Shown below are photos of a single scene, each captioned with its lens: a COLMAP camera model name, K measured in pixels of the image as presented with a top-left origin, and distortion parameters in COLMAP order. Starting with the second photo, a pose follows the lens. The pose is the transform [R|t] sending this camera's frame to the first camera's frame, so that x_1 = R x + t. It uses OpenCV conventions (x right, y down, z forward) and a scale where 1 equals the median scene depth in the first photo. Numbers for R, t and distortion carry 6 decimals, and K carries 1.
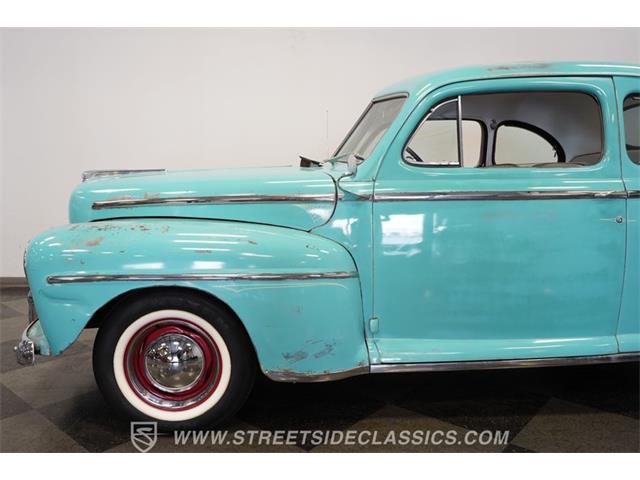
lens RADIAL K [[580.7, 0, 320.7], [0, 580.7, 241.9], [0, 0, 1]] dist [-0.058635, 0.027935]
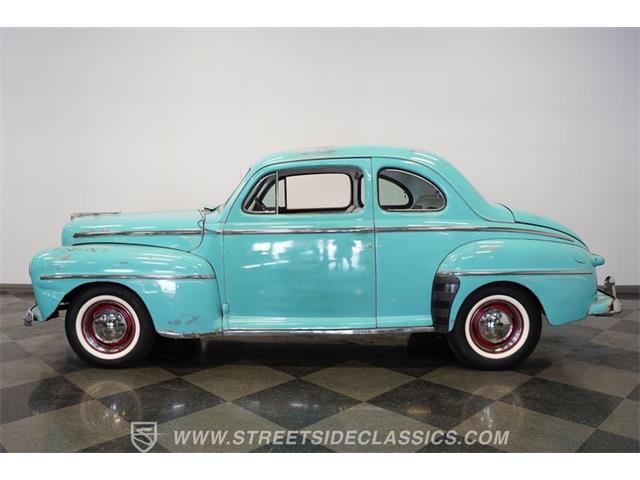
lens RADIAL K [[580.7, 0, 320.1], [0, 580.7, 235.8], [0, 0, 1]] dist [-0.058635, 0.027935]
pose [[0.994735, 0.002671, -0.102448, 0.547395], [-0.005993, 0.999466, -0.032130, -0.012385], [0.102307, 0.032575, 0.994219, -0.665124]]
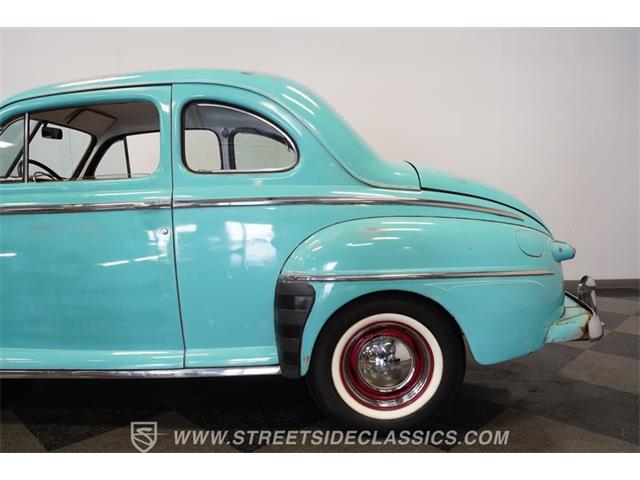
lens RADIAL K [[580.7, 0, 316.3], [0, 580.7, 246.1], [0, 0, 1]] dist [-0.058635, 0.027935]
pose [[0.992989, -0.005641, -0.118071, 0.877701], [0.005956, 0.999980, 0.002318, -0.014013], [0.118056, -0.003005, 0.993002, 0.046455]]
